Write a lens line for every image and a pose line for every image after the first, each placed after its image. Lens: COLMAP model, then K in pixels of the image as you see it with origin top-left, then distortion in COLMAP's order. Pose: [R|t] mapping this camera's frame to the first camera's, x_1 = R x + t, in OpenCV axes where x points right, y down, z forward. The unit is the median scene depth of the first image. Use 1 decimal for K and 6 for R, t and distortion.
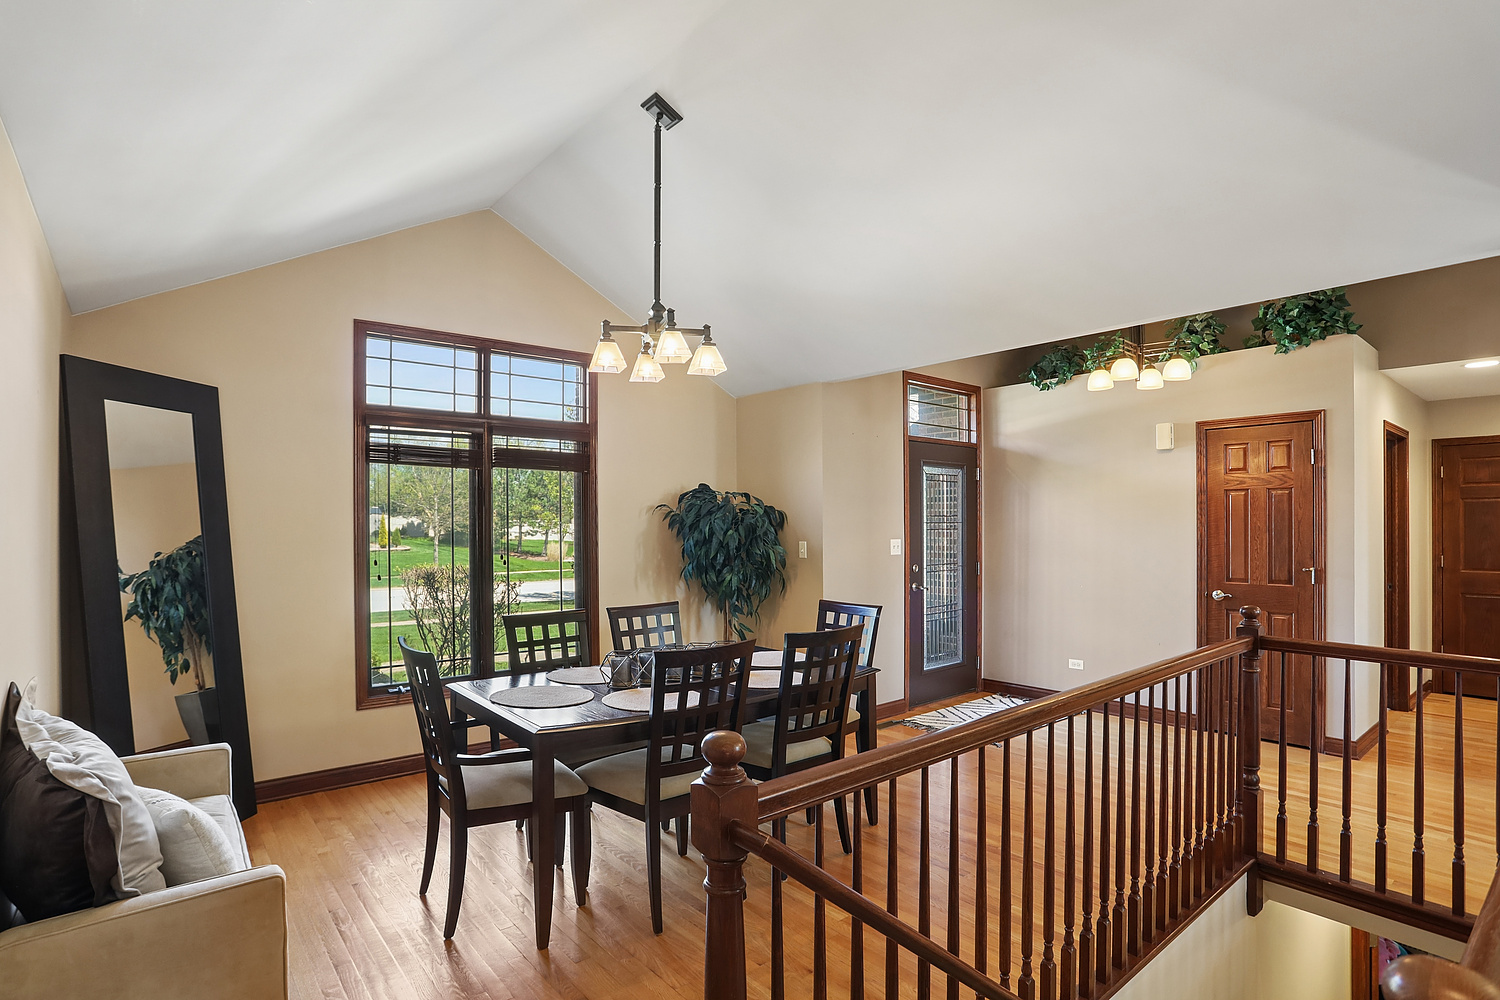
lens RADIAL K [[747.3, 0, 760.3], [0, 747.3, 515.7], [0, 0, 1]] dist [-0.059484, 0.022768]
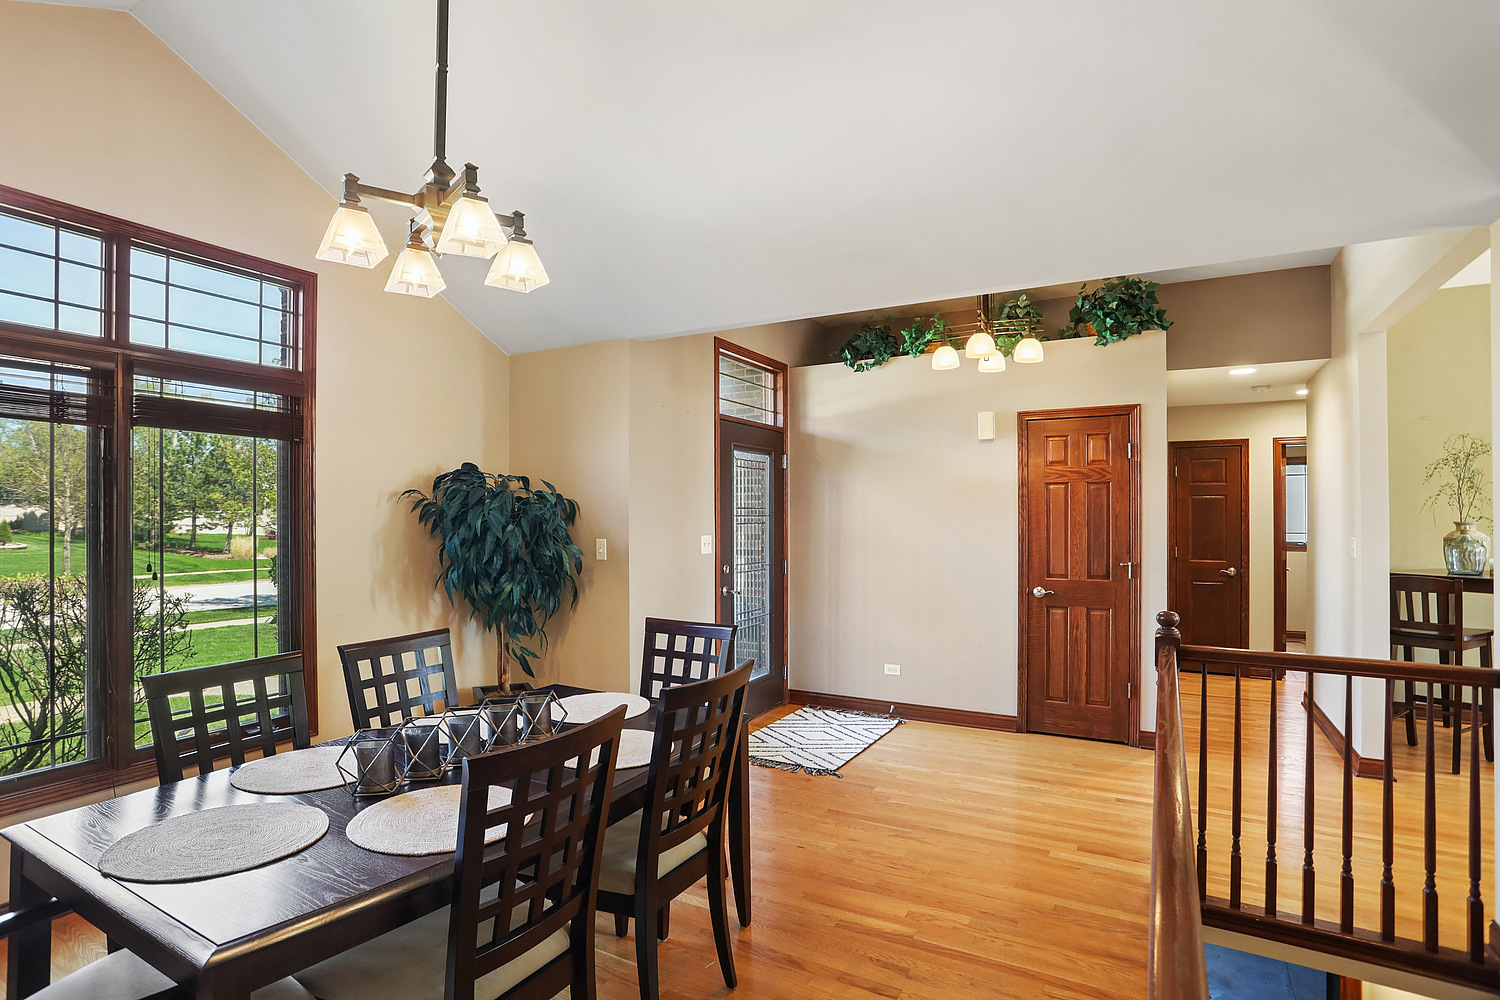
lens RADIAL K [[747.3, 0, 751.3], [0, 747.3, 509.3], [0, 0, 1]] dist [-0.059484, 0.022768]
pose [[0.942196, 0.005883, 0.335011, -0.063248], [-0.006217, 0.999981, -0.000075, 0.002245], [-0.335005, -0.002012, 0.942214, 0.216852]]
